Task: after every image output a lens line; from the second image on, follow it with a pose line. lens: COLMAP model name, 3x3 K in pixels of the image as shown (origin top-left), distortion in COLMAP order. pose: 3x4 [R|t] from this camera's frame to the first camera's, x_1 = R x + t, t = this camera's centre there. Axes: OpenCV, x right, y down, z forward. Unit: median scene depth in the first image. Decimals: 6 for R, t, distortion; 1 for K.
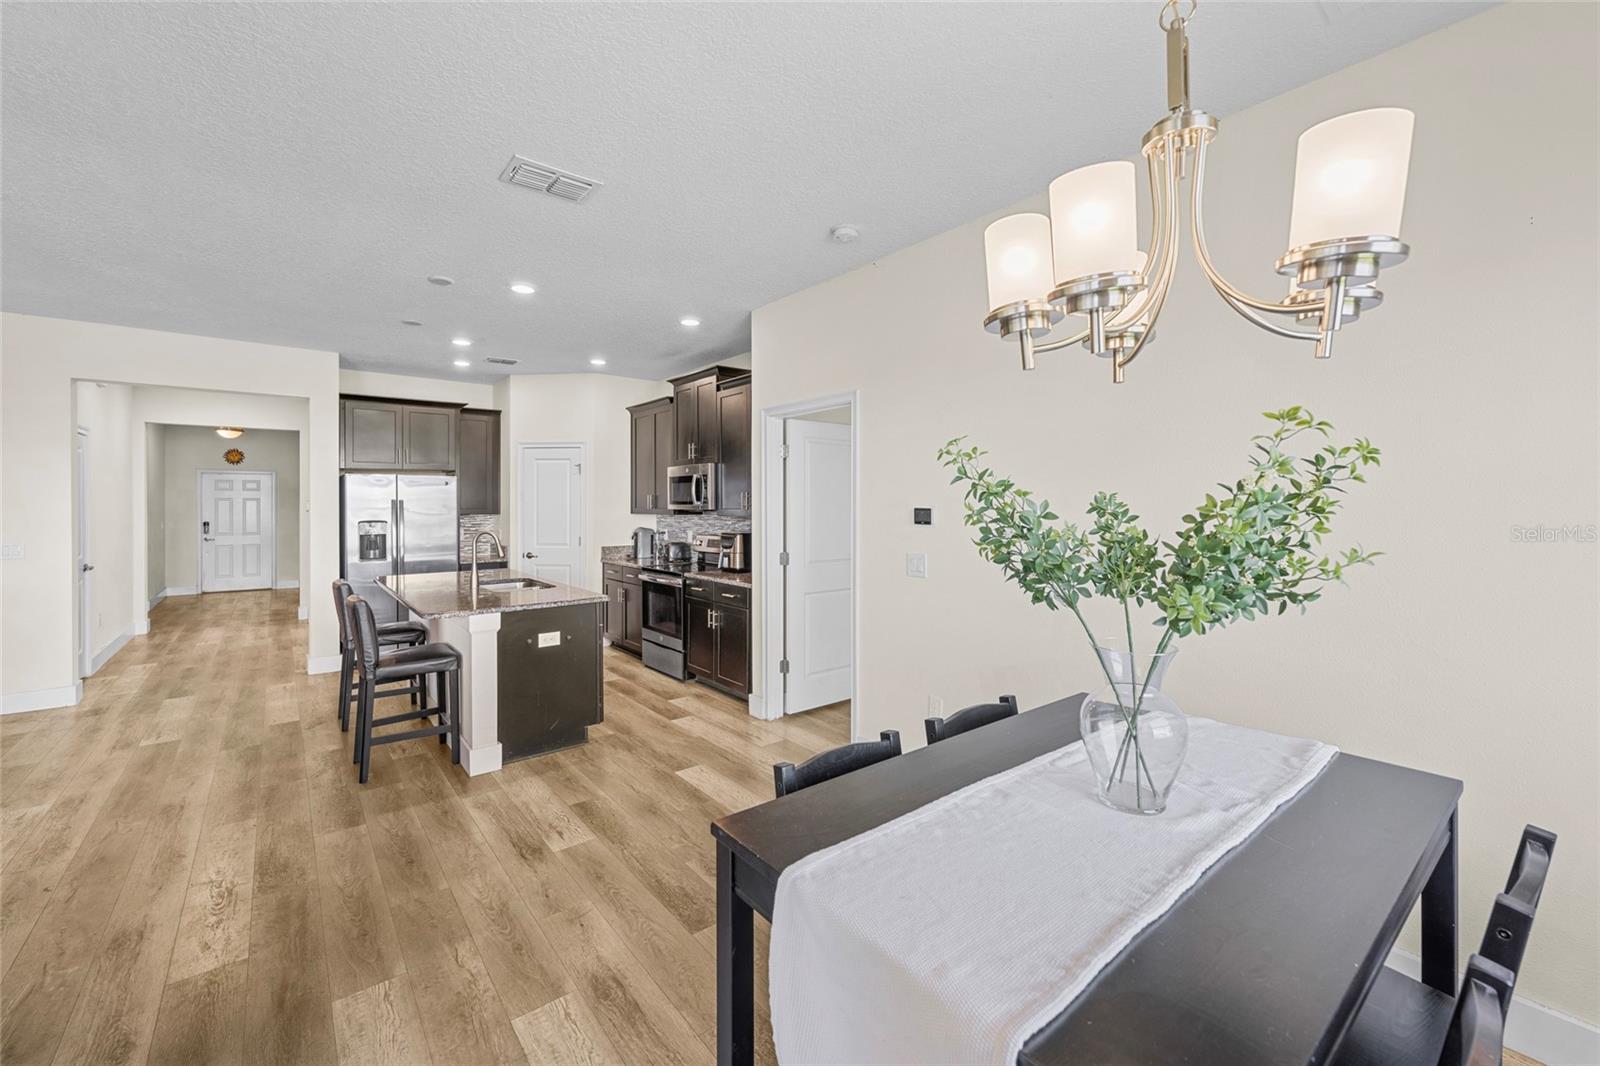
lens RADIAL K [[641.4, 0, 802.2], [0, 641.4, 503.4], [0, 0, 1]] dist [-0.003160, -0.000404]
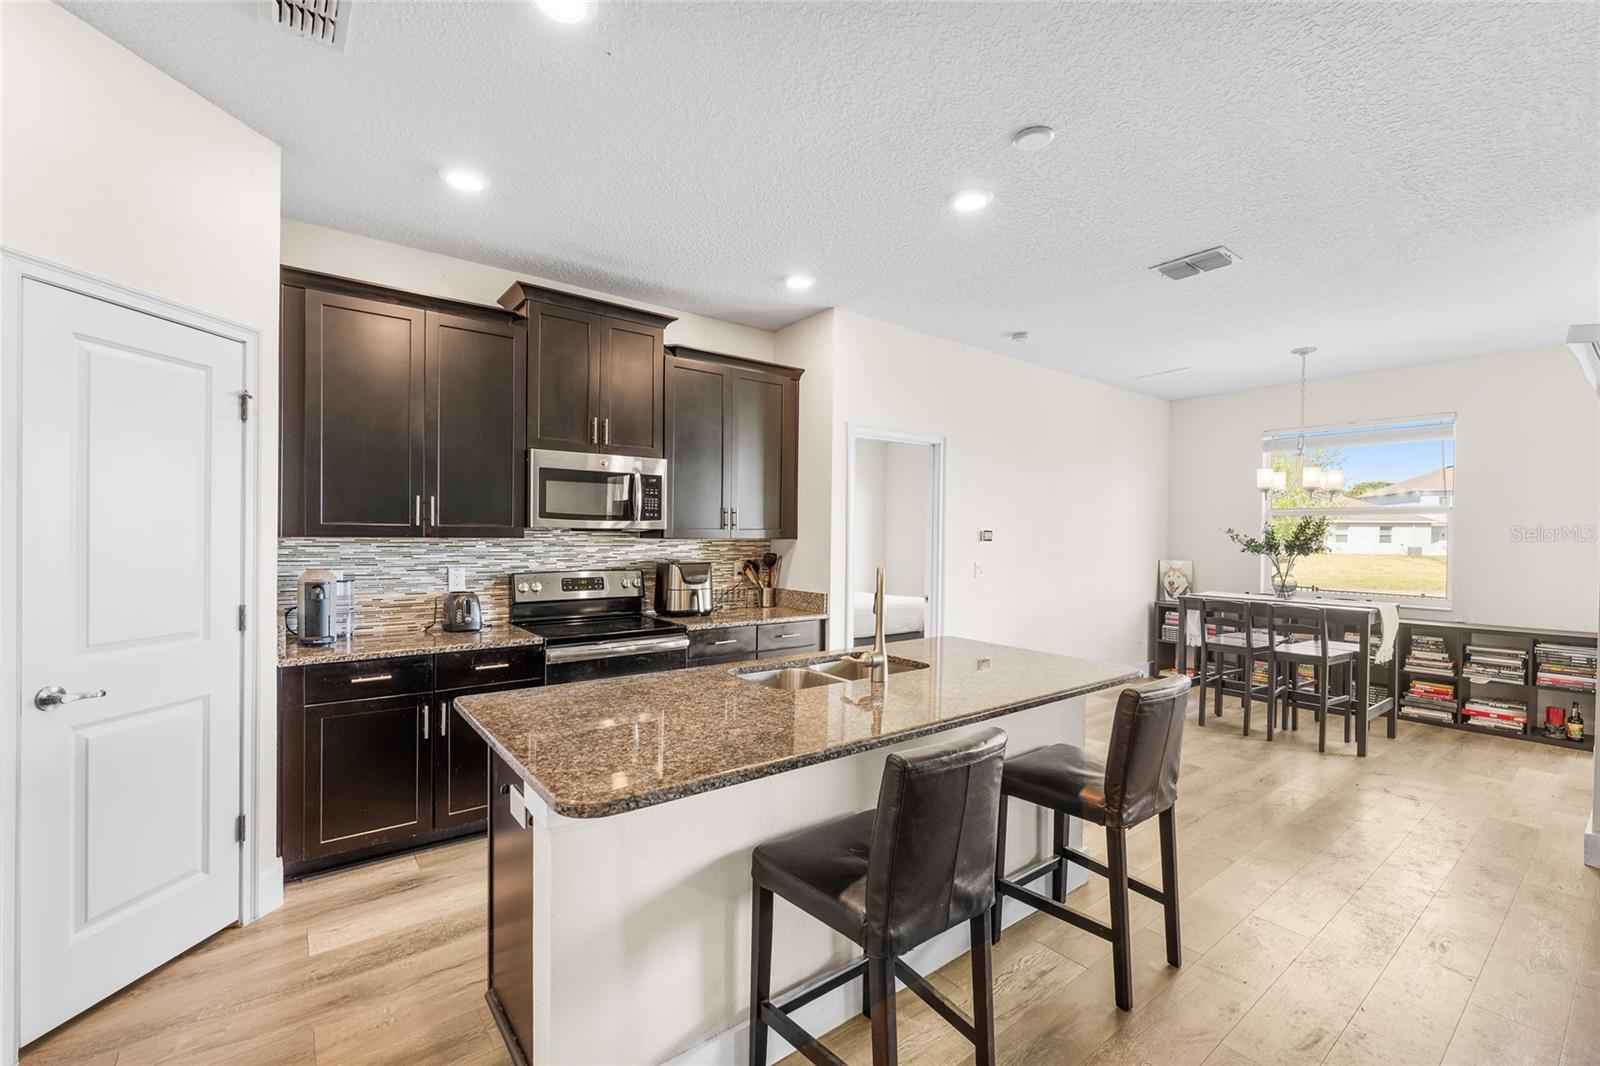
lens RADIAL K [[666.6, 0, 792.1], [0, 666.6, 545.7], [0, 0, 1]] dist [0.000627, 0.000305]
pose [[0.031287, -0.016049, 0.999382, -0.781631], [-0.012329, 0.999789, 0.016442, 0.012993], [-0.999434, -0.012836, 0.031083, 0.791057]]
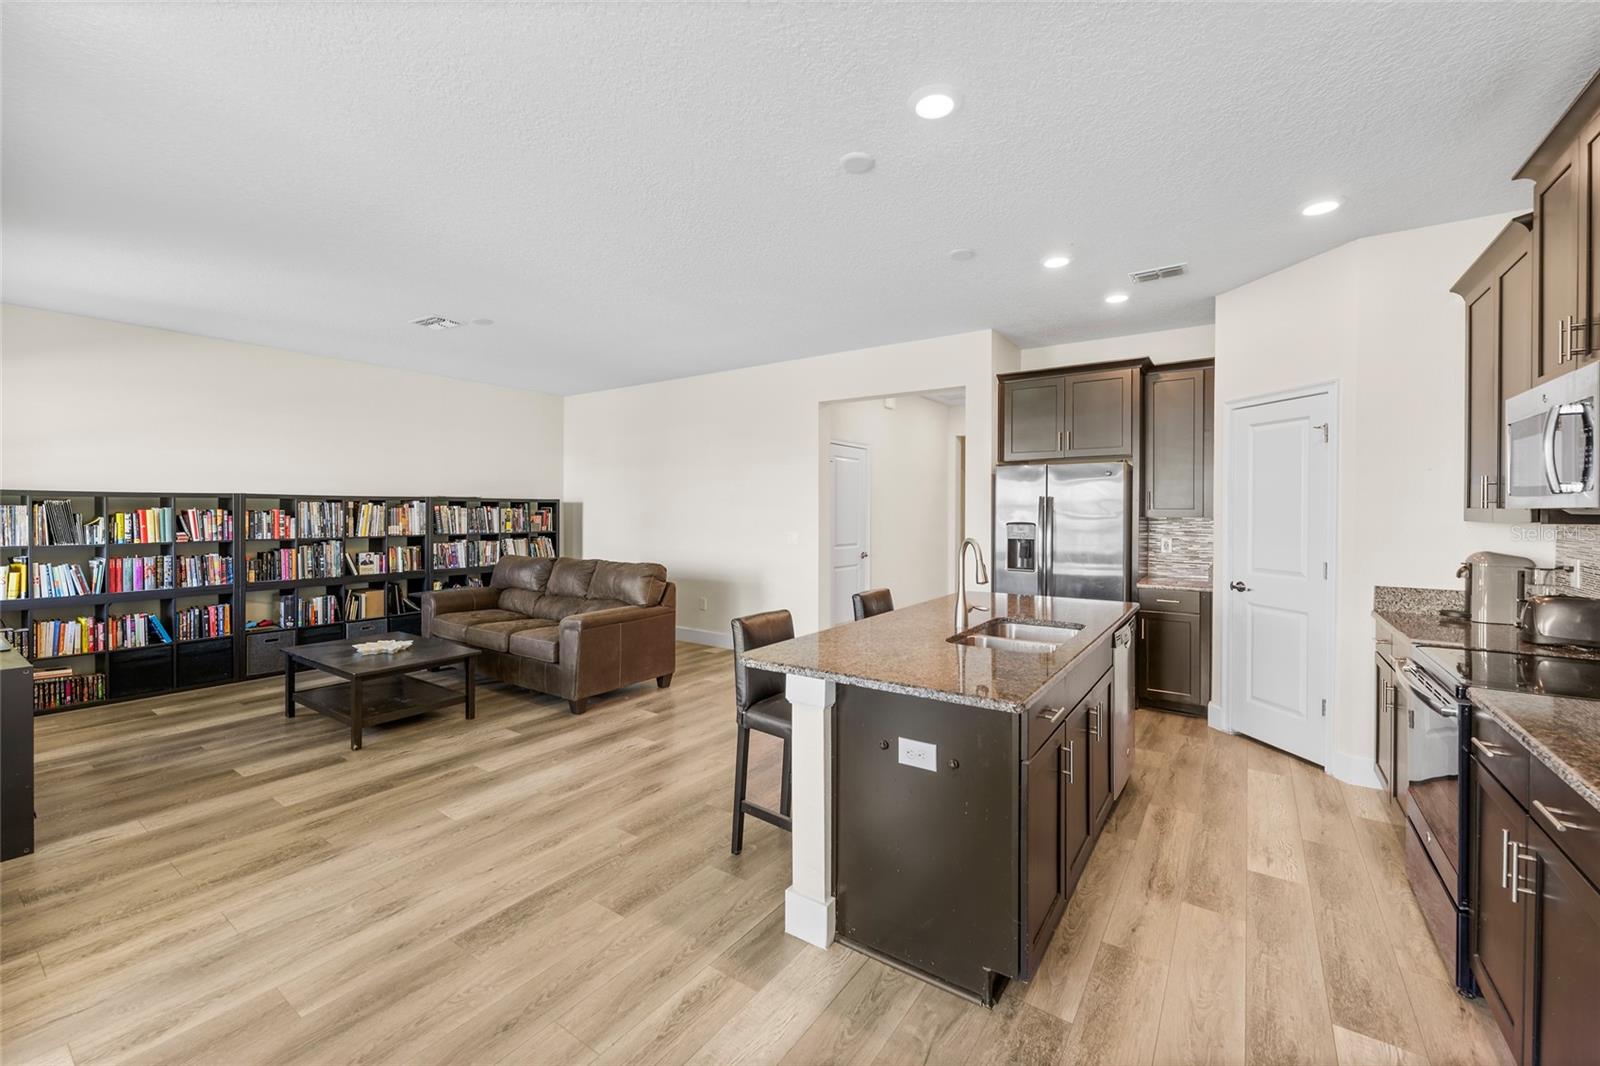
lens RADIAL K [[641.4, 0, 798.9], [0, 641.4, 513.4], [0, 0, 1]] dist [-0.003160, -0.000404]
pose [[0.271600, 0.007250, -0.962383, 0.046325], [-0.002216, 0.999974, 0.006908, 0.010402], [0.962408, 0.000257, 0.271608, 0.499984]]
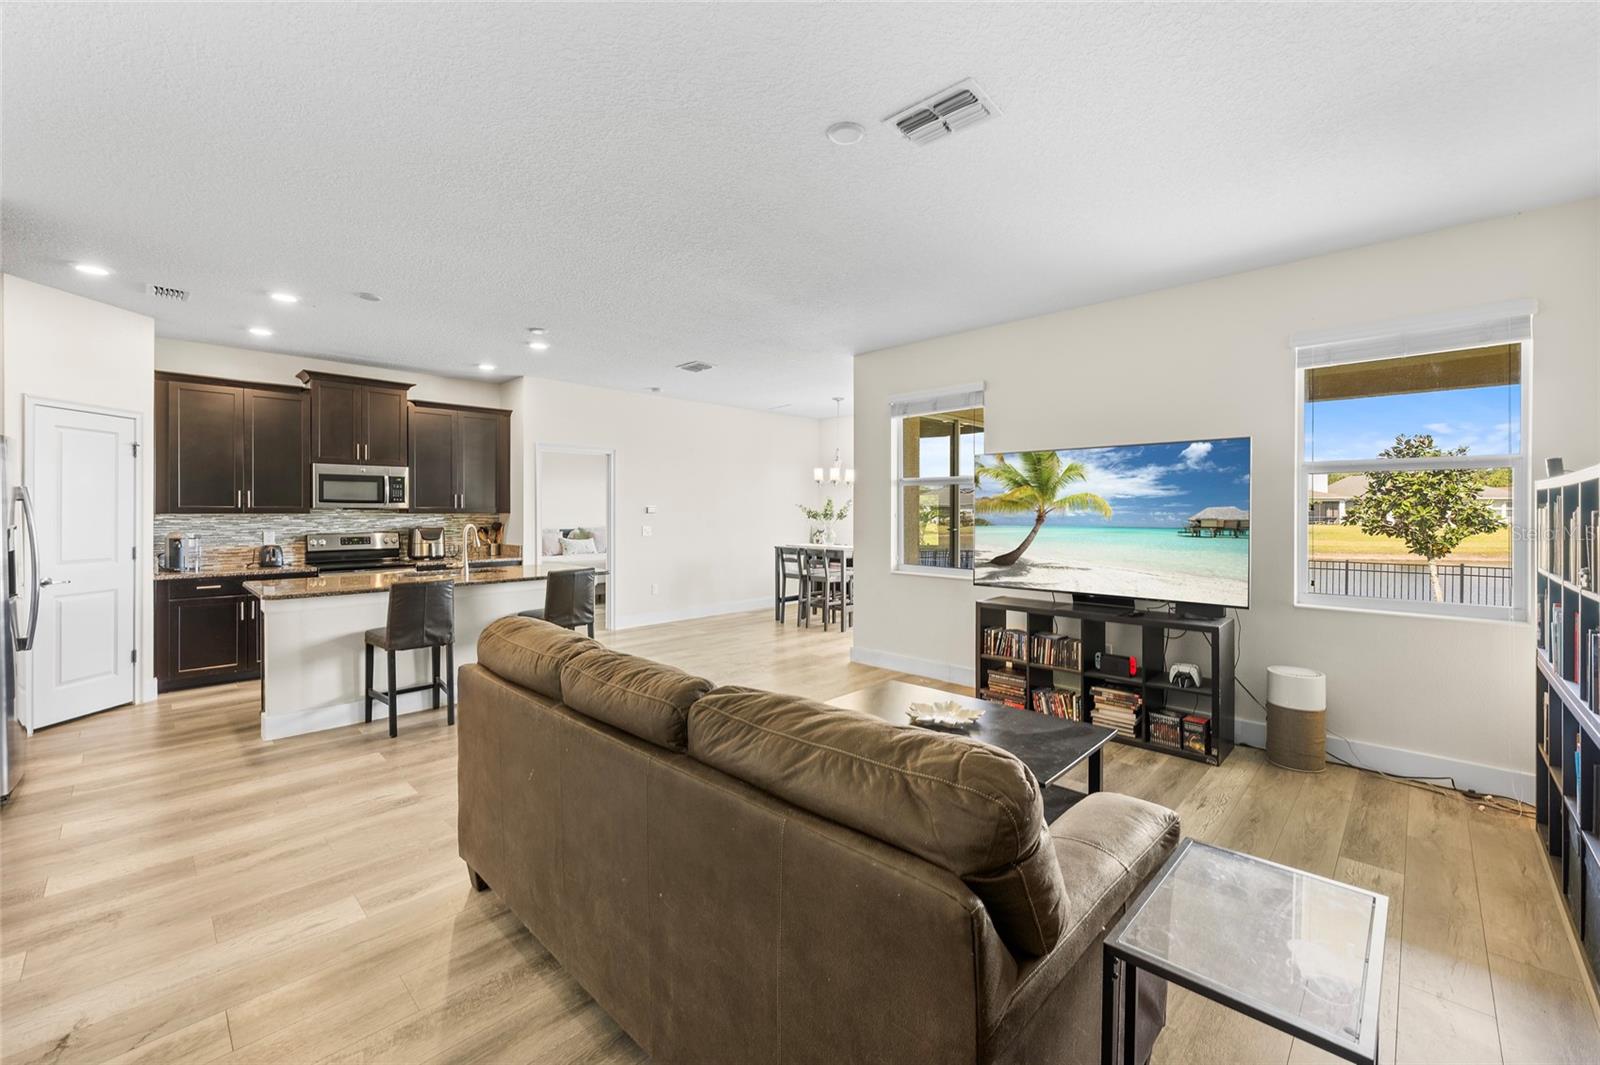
lens RADIAL K [[635.5, 0, 798.7], [0, 635.5, 517.6], [0, 0, 1]] dist [-0.000539, 0.000053]
pose [[-0.117512, -0.007031, 0.993047, -1.267457], [-0.003149, 0.999973, 0.006708, 0.015867], [-0.993067, -0.002339, -0.117531, 0.410772]]
